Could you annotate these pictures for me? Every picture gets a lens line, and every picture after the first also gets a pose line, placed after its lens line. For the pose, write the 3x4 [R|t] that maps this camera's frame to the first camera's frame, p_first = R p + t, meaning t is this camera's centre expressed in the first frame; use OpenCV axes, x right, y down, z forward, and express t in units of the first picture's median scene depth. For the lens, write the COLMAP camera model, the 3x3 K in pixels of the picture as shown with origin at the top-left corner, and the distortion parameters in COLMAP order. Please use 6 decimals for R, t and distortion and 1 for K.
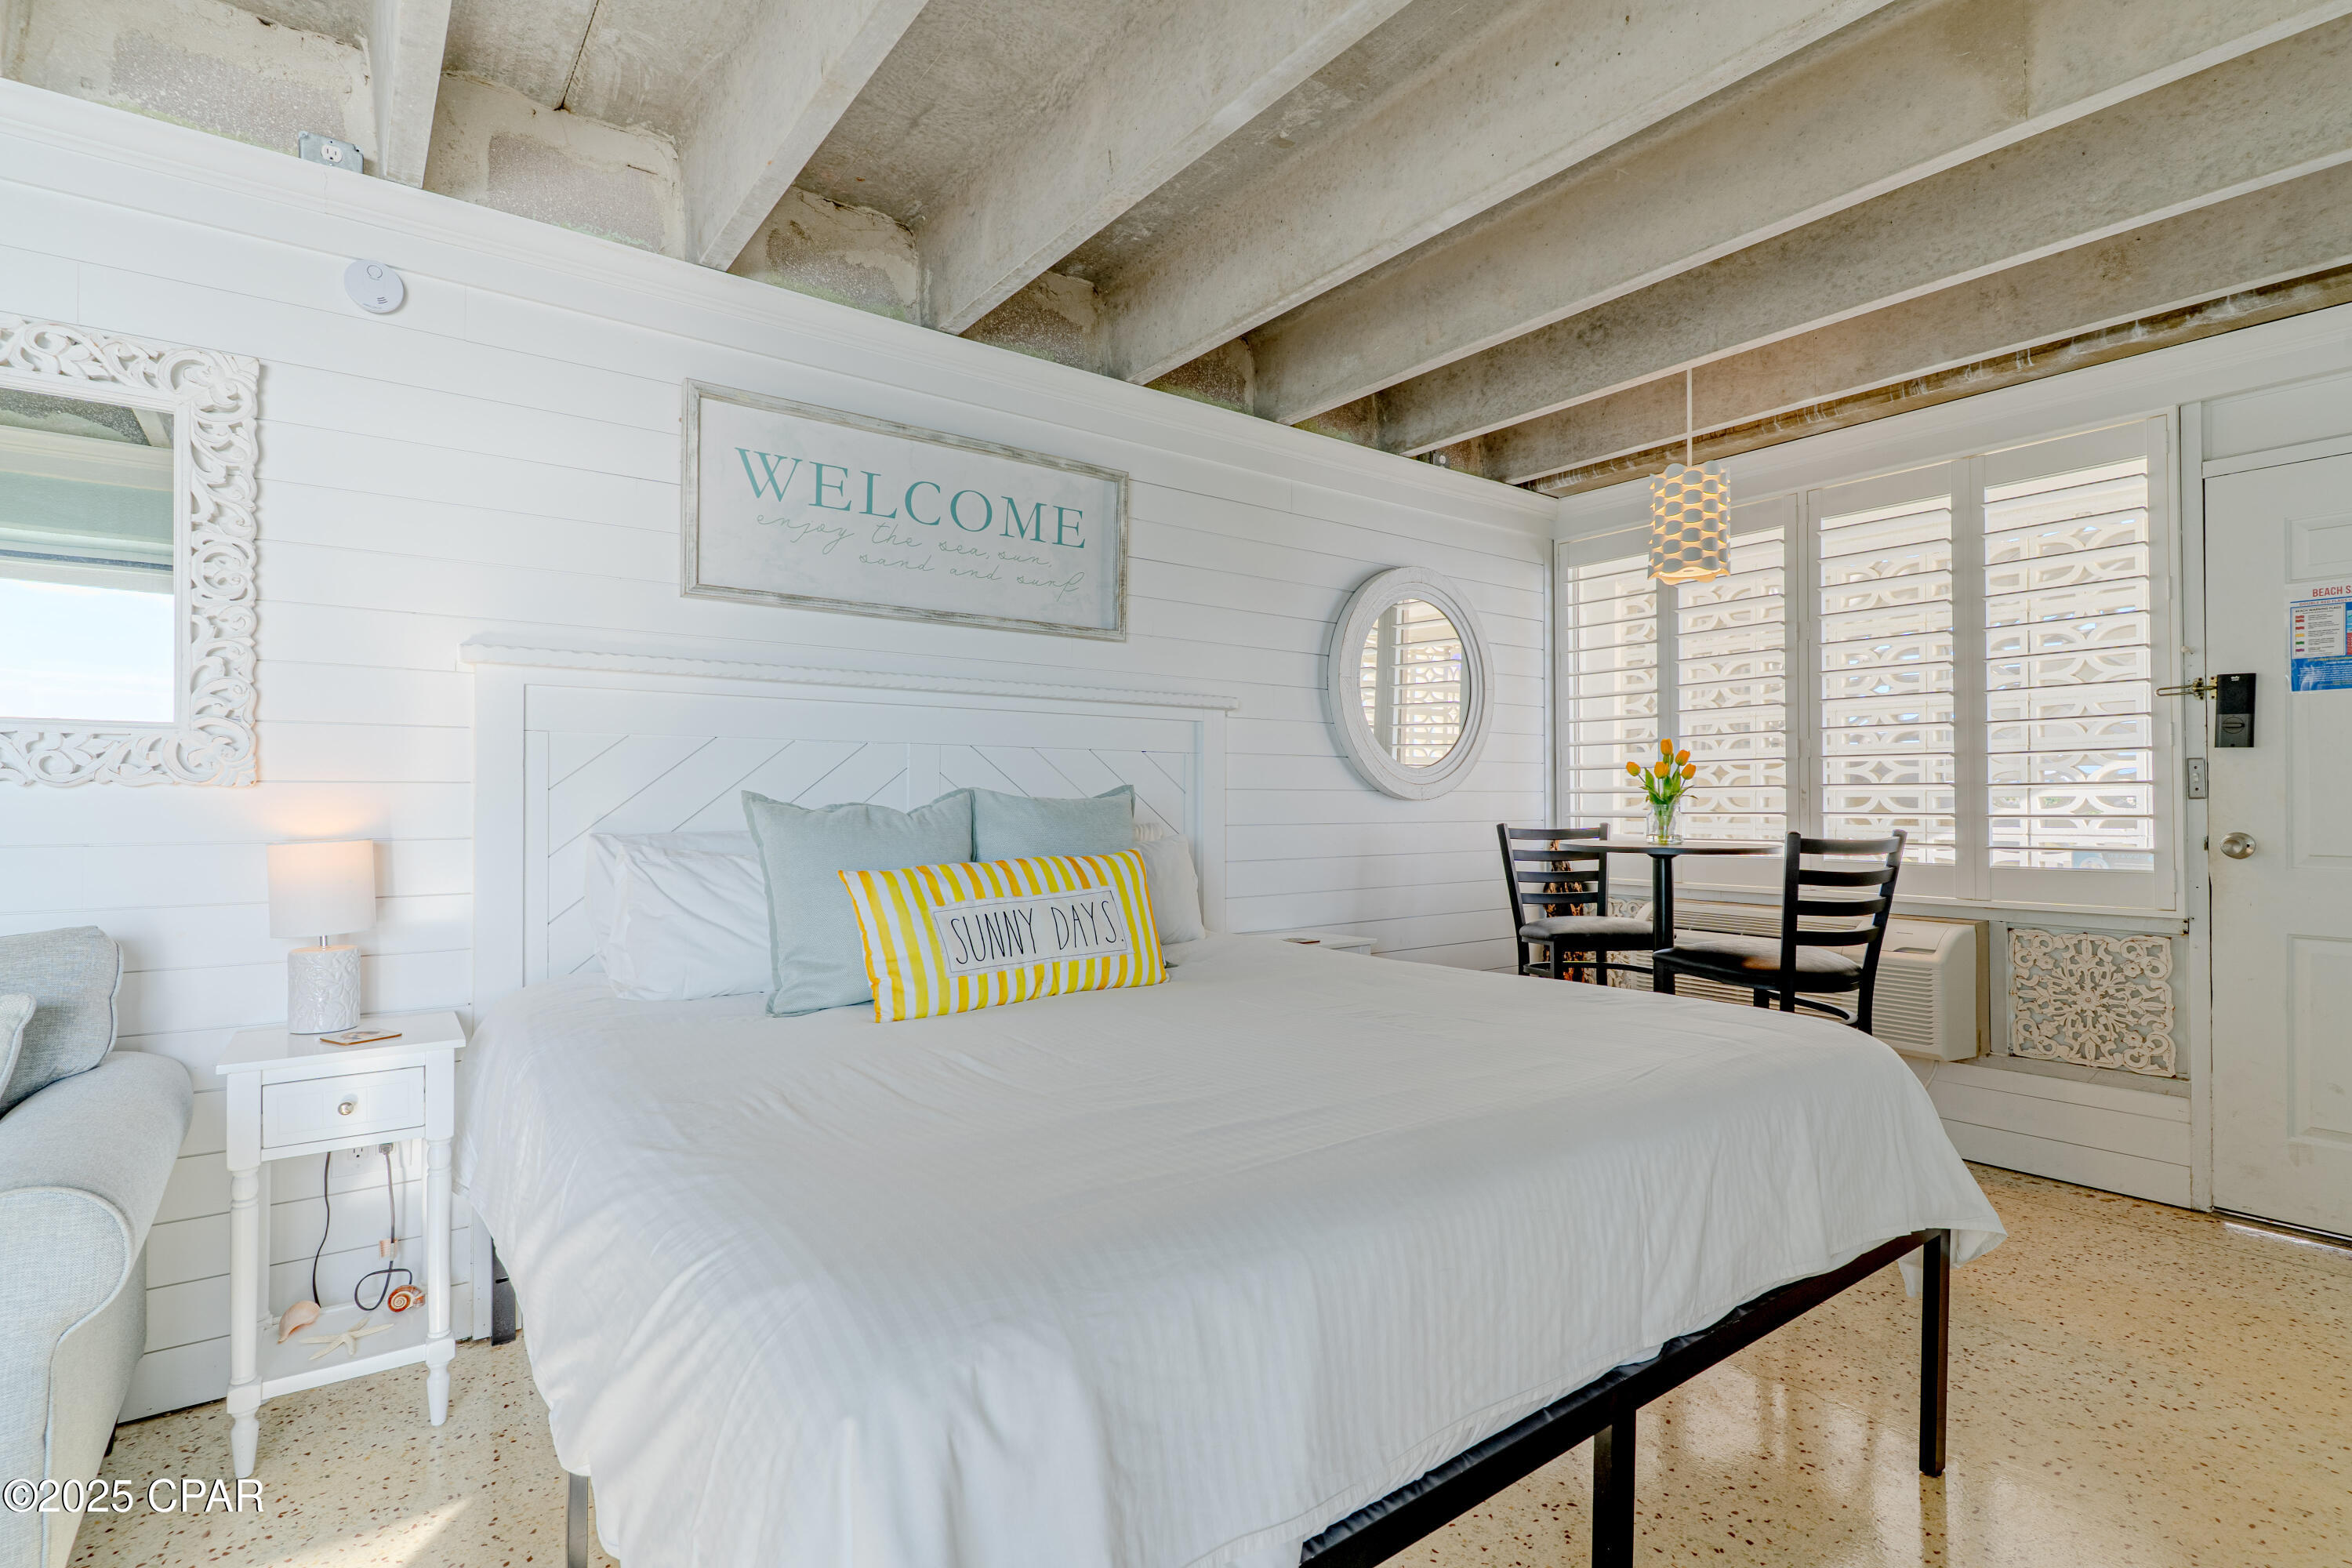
lens RADIAL K [[1129.2, 0, 1160.0], [0, 1129.2, 792.0], [0, 0, 1]] dist [0.000586, -0.001437]
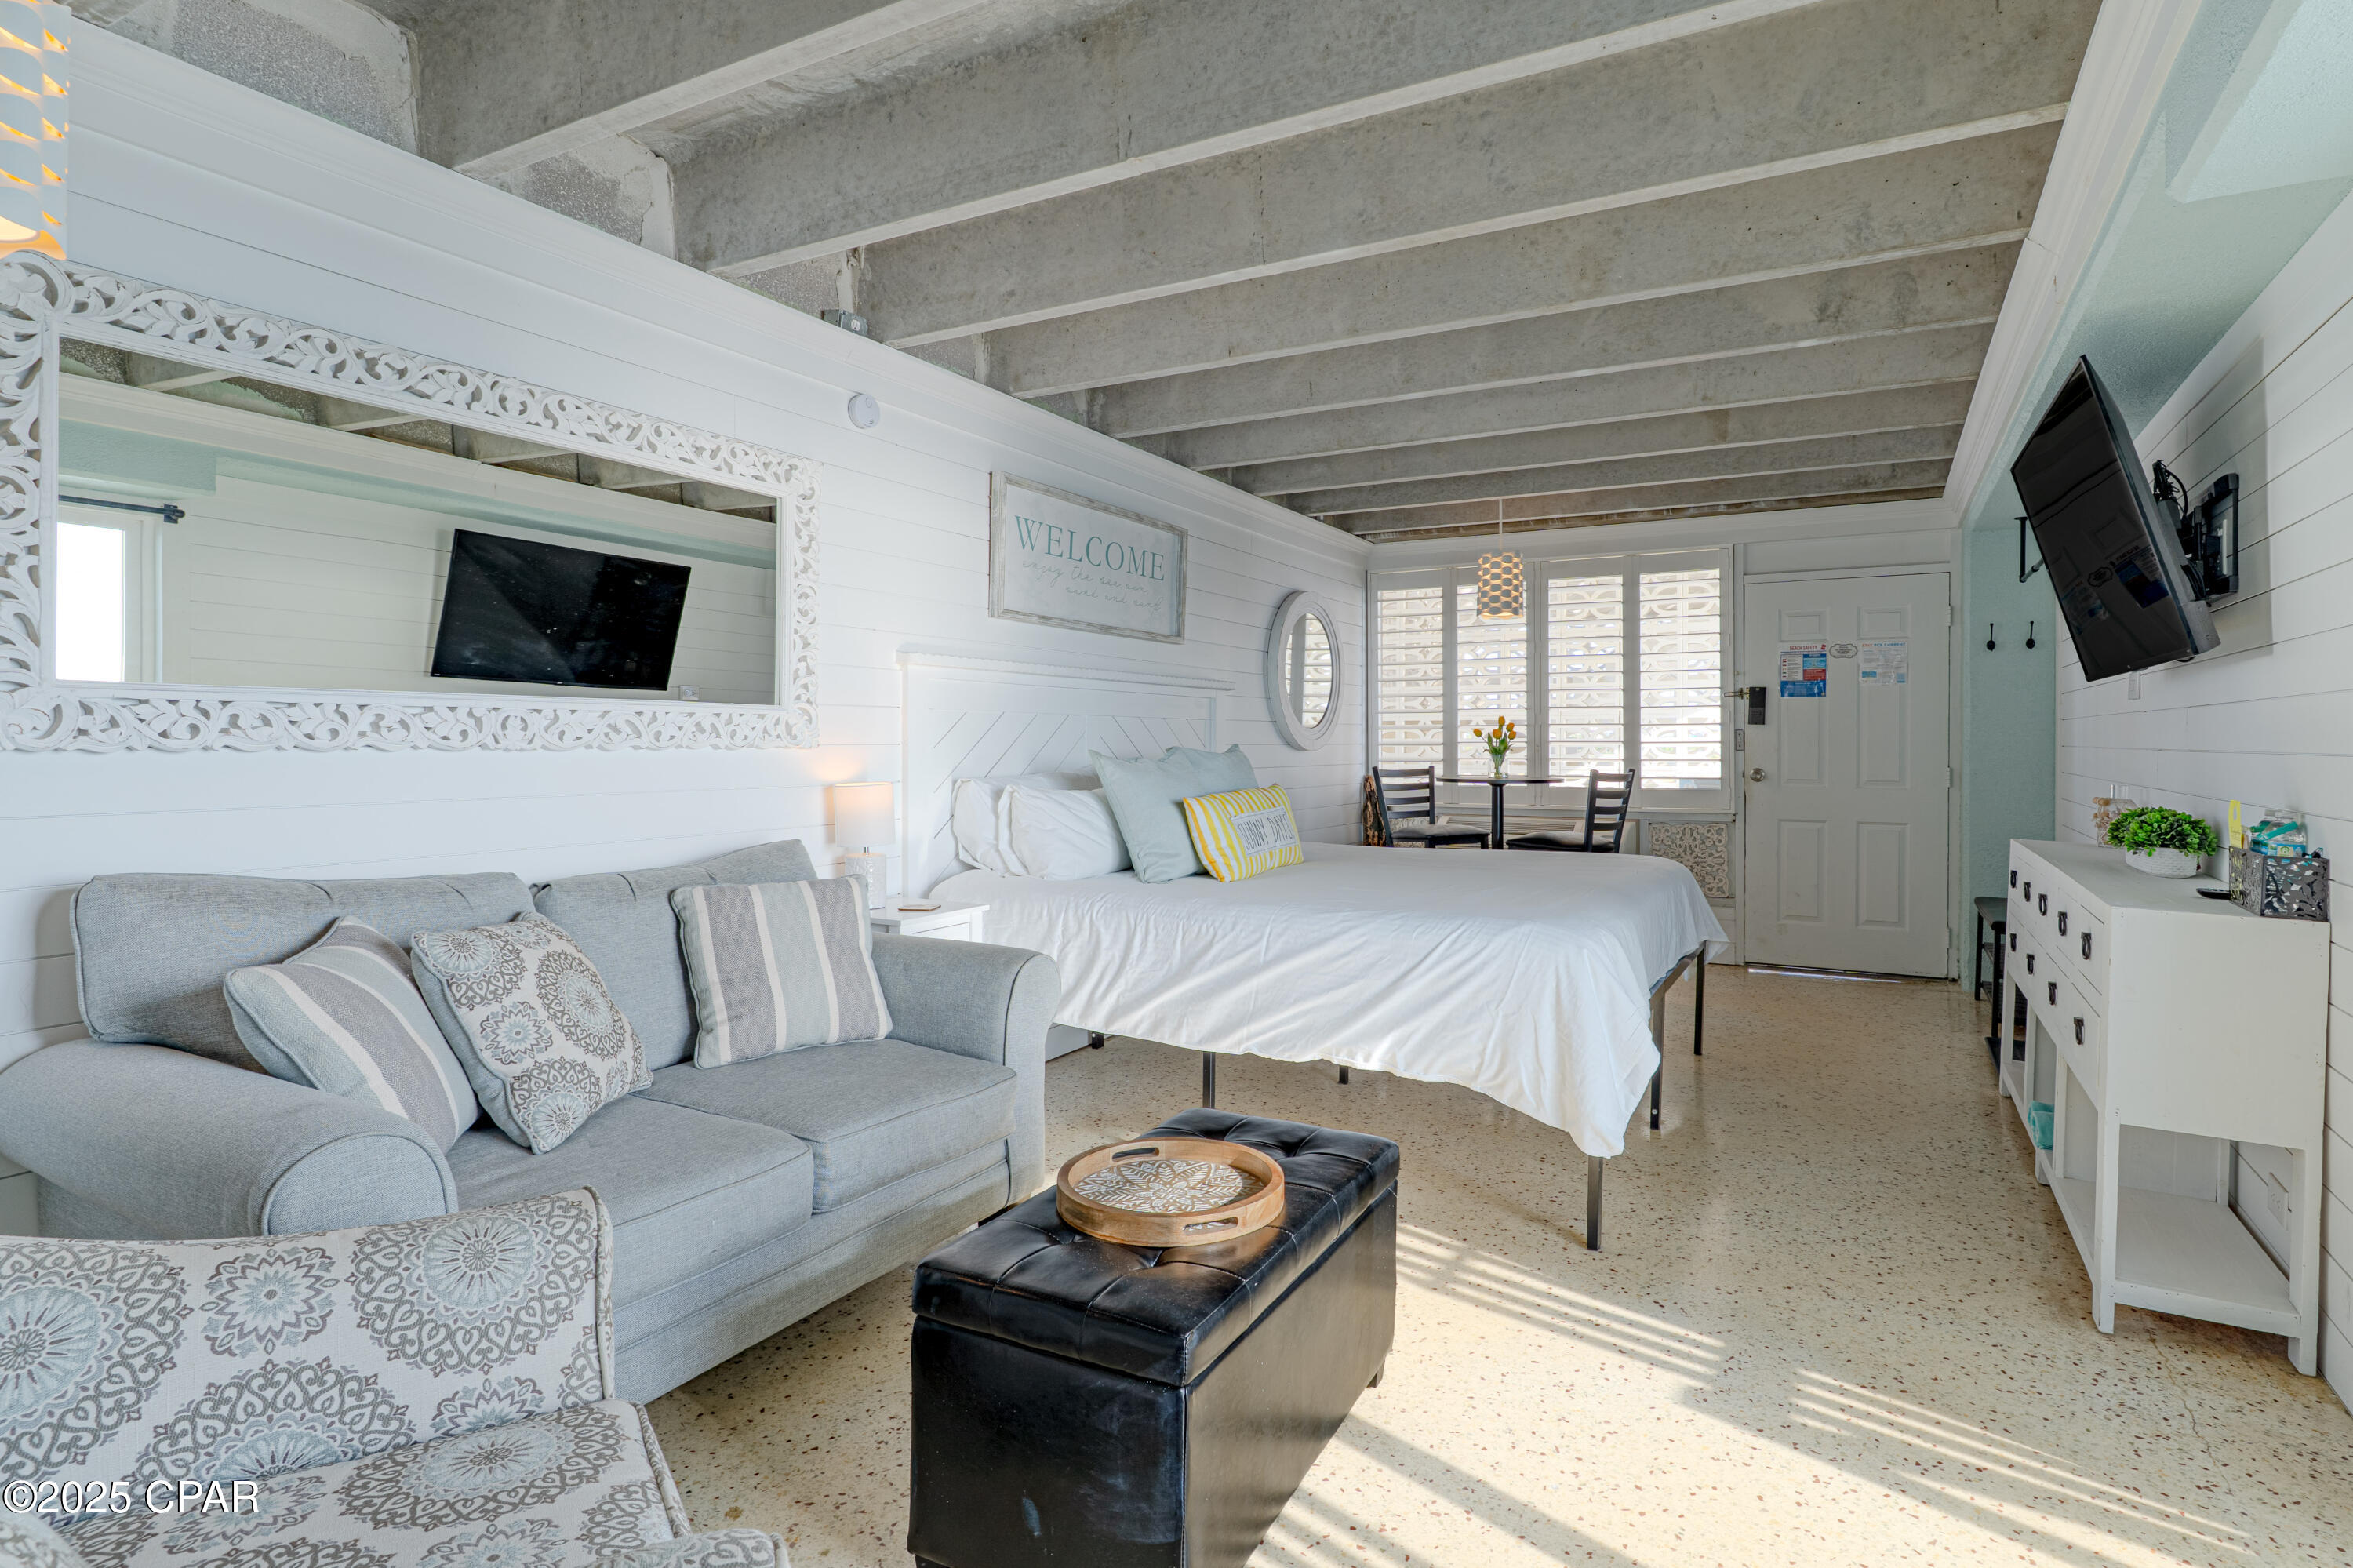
lens RADIAL K [[1177.5, 0, 1155.7], [0, 1177.5, 750.0], [0, 0, 1]] dist [0.003487, -0.000221]
pose [[0.925069, -0.002522, 0.379790, -0.693127], [-0.002469, 0.999917, 0.012654, -0.016694], [-0.379790, -0.012643, 0.924986, -0.433676]]
